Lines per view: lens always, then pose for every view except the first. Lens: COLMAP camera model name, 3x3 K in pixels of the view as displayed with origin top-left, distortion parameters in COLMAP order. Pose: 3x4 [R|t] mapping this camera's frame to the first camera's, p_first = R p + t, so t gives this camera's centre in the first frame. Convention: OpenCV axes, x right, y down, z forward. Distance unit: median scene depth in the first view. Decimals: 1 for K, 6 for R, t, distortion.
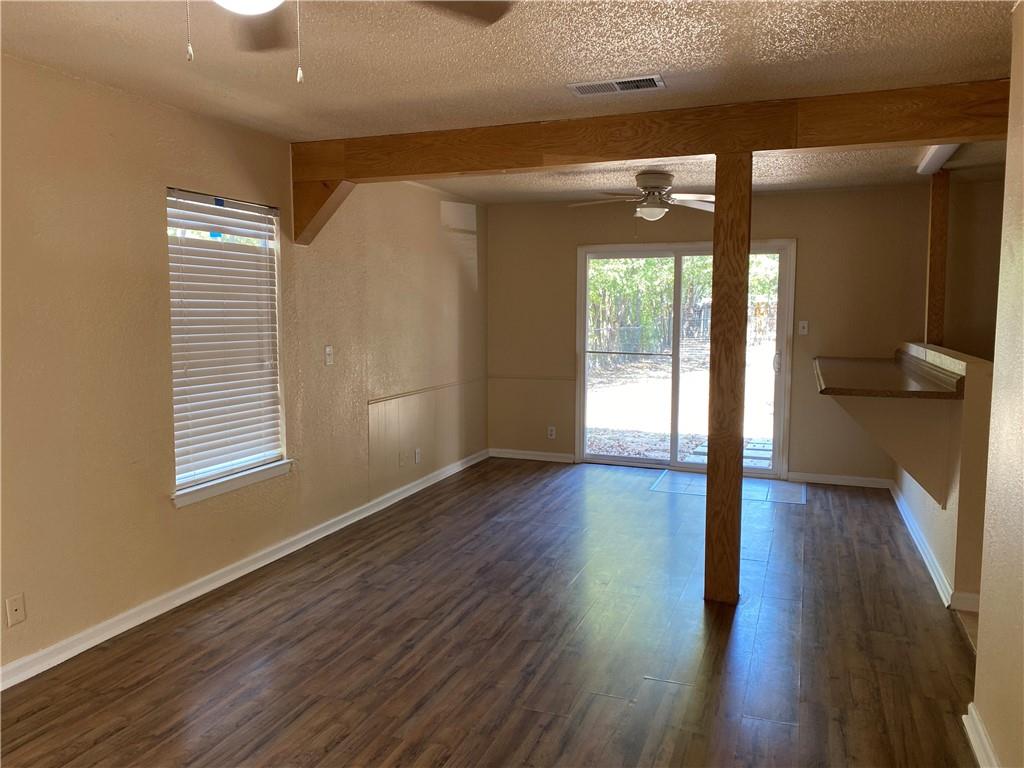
lens RADIAL K [[779.0, 0, 489.7], [0, 779.0, 380.5], [0, 0, 1]] dist [0.113752, -0.204374]
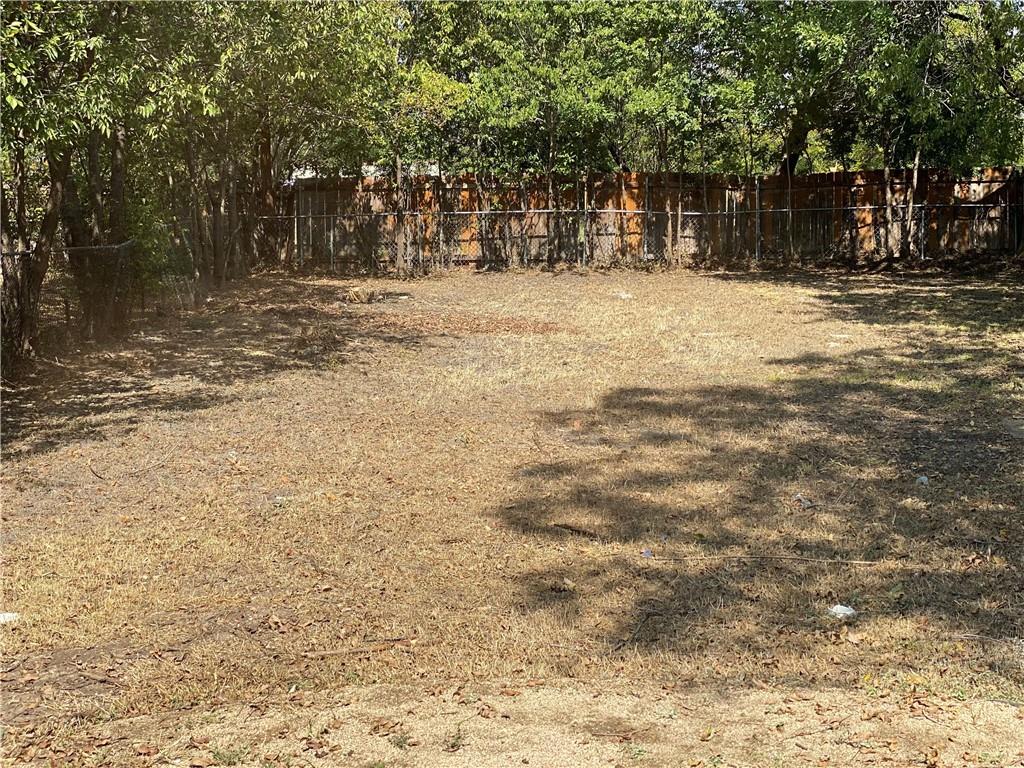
lens RADIAL K [[1584.1, 0, 512.0], [0, 1584.1, 384.0], [0, 0, 1]] dist [0.017295, 0.015686]
pose [[0.921838, -0.057592, 0.383271, 0.076921], [0.047076, 0.998214, 0.036770, -0.024247], [-0.384705, -0.015853, 0.922904, 0.275835]]
